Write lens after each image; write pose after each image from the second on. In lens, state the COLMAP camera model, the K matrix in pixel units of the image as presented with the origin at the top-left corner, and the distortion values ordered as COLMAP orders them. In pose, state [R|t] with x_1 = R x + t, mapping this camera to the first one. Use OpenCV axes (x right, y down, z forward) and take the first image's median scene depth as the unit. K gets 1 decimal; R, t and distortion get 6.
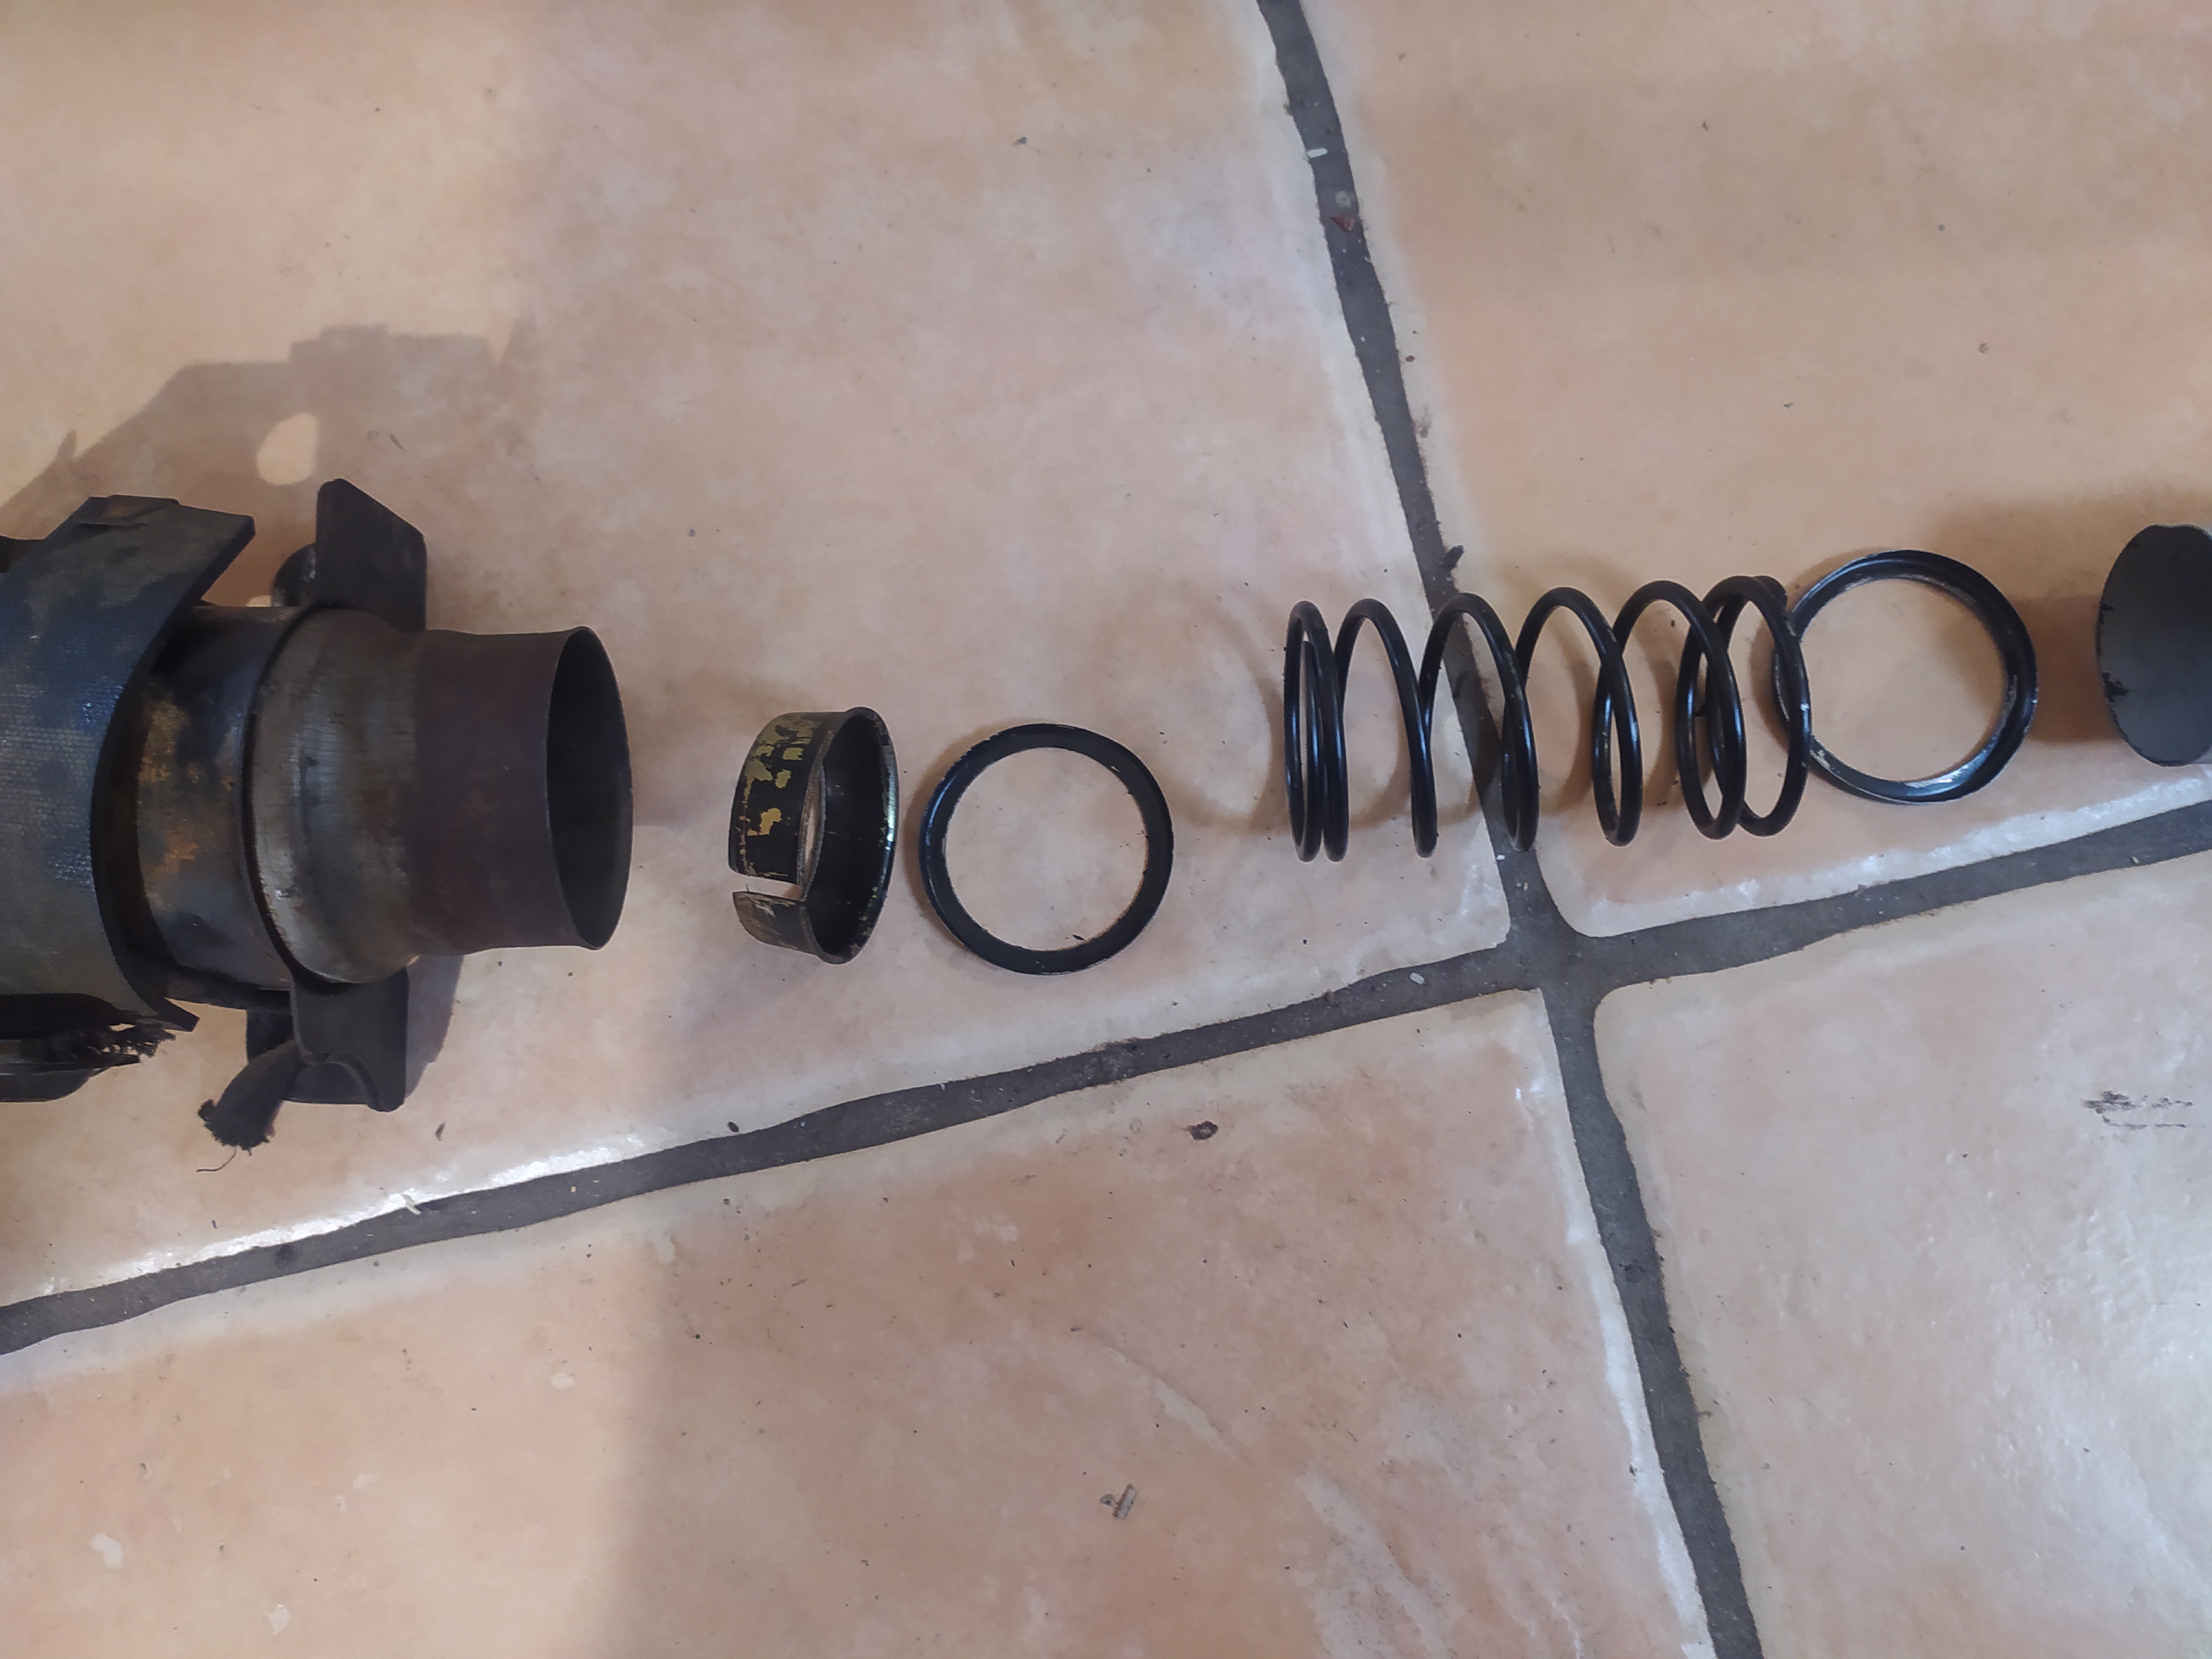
lens RADIAL K [[1773.4, 0, 1103.7], [0, 1773.4, 817.8], [0, 0, 1]] dist [-0.004782, 0.003467]
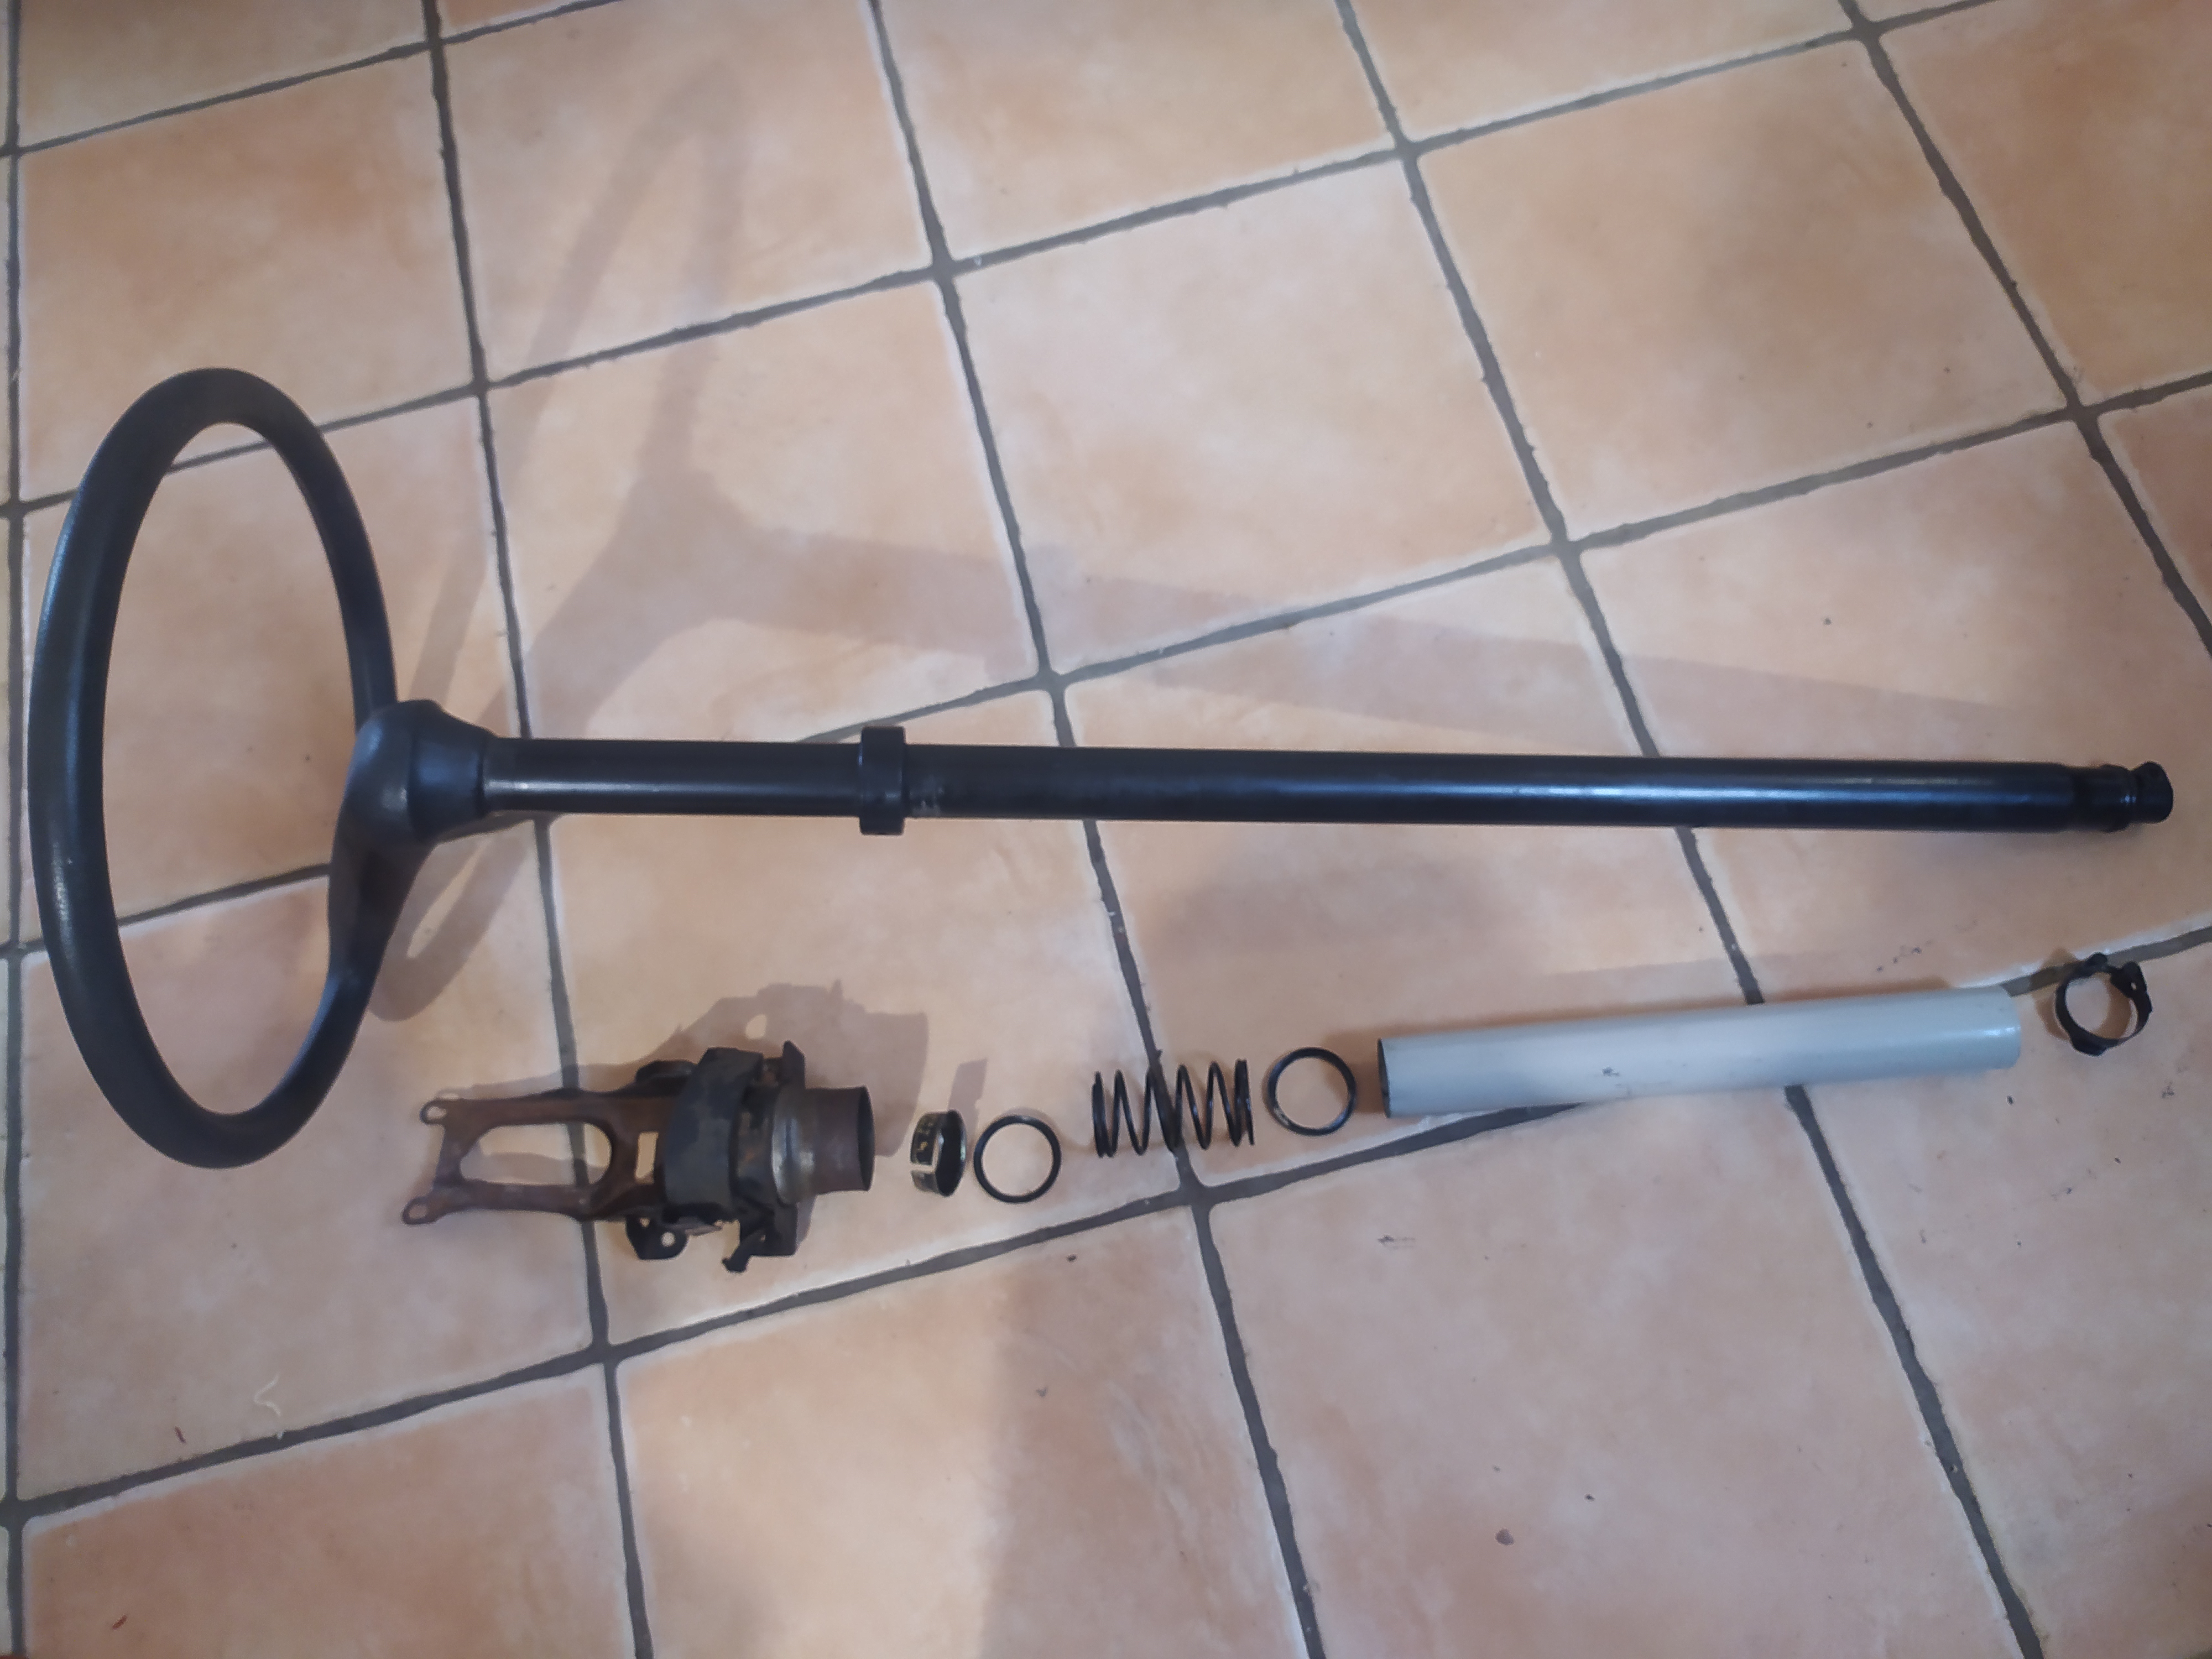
lens RADIAL K [[1773.4, 0, 1103.7], [0, 1773.4, 817.8], [0, 0, 1]] dist [-0.004782, 0.003467]
pose [[0.997592, -0.034759, -0.060018, 0.301257], [0.018588, 0.967686, -0.251471, 0.207583], [0.066819, 0.249750, 0.966002, -1.915675]]
